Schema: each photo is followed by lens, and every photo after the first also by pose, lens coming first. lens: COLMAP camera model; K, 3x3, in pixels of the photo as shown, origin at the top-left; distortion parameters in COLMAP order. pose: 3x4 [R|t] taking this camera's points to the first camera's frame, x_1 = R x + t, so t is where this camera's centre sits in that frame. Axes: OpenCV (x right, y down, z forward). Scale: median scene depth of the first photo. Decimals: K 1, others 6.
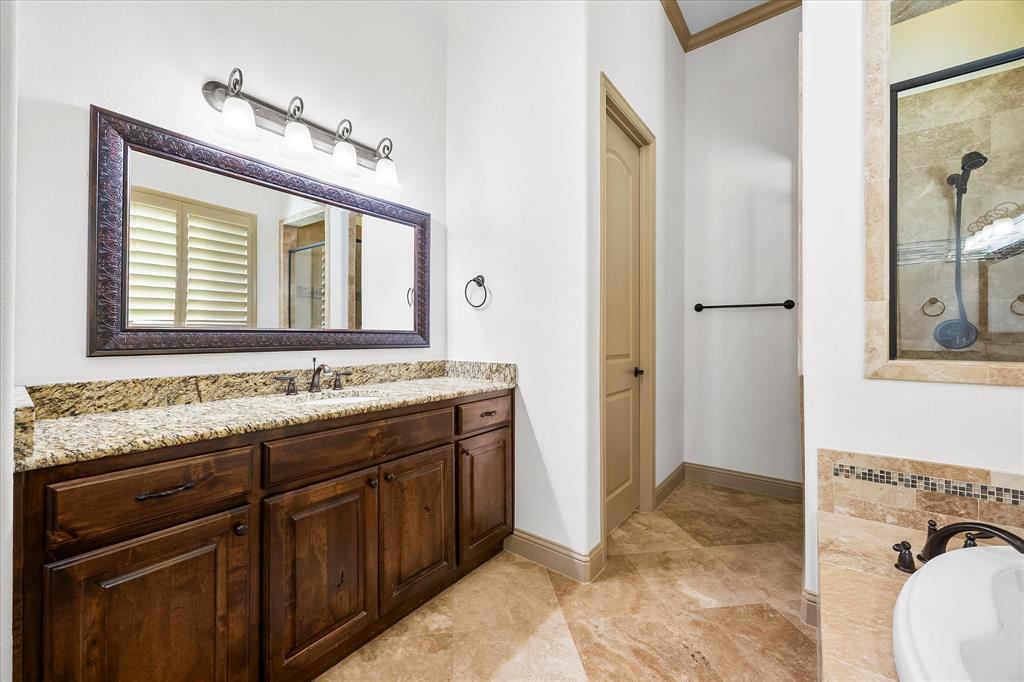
lens RADIAL K [[394.9, 0, 511.6], [0, 394.9, 333.8], [0, 0, 1]] dist [-0.000122, -0.000195]
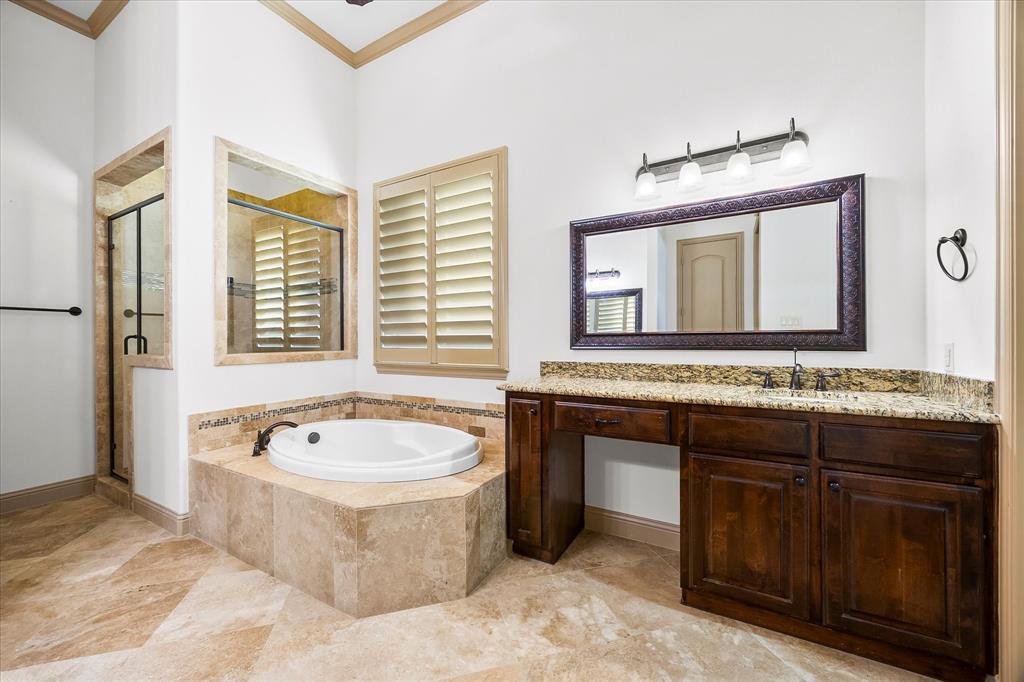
lens RADIAL K [[394.9, 0, 511.3], [0, 394.9, 340.1], [0, 0, 1]] dist [-0.000122, -0.000195]
pose [[-0.136371, -0.000908, 0.990657, -0.889377], [-0.001081, 0.999999, 0.000768, 0.000209], [-0.990657, -0.000966, -0.136372, -0.016731]]
